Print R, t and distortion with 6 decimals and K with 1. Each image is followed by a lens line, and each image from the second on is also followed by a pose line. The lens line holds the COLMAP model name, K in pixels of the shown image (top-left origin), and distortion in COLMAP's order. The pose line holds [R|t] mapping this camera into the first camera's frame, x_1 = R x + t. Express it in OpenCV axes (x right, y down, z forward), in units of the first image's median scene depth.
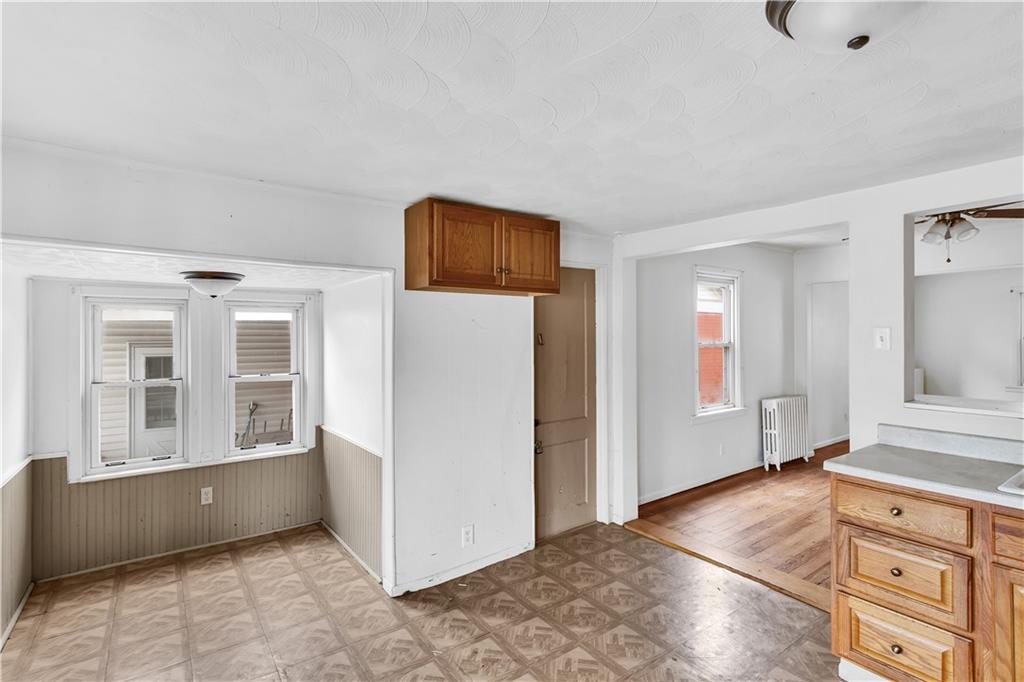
lens RADIAL K [[496.8, 0, 512.7], [0, 496.8, 339.2], [0, 0, 1]] dist [-0.002001, -0.000400]
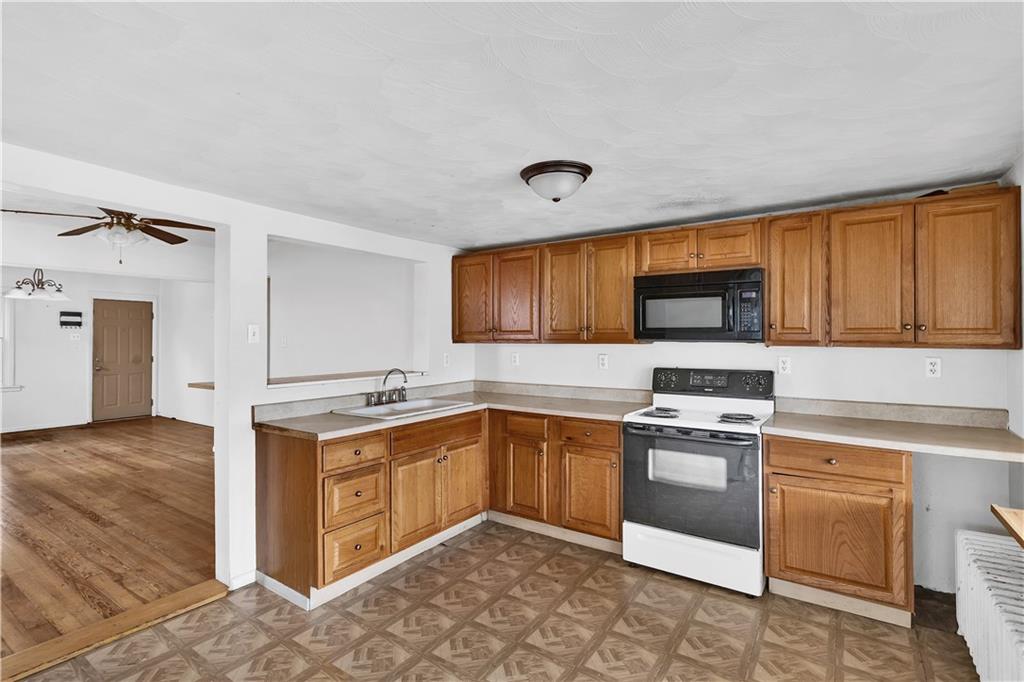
lens RADIAL K [[496.8, 0, 511.8], [0, 496.8, 336.9], [0, 0, 1]] dist [-0.002001, -0.000400]
pose [[-0.338086, 0.005170, 0.941101, -0.497346], [0.002439, 0.999986, -0.004618, 0.010652], [-0.941112, 0.000734, -0.338094, 0.711150]]
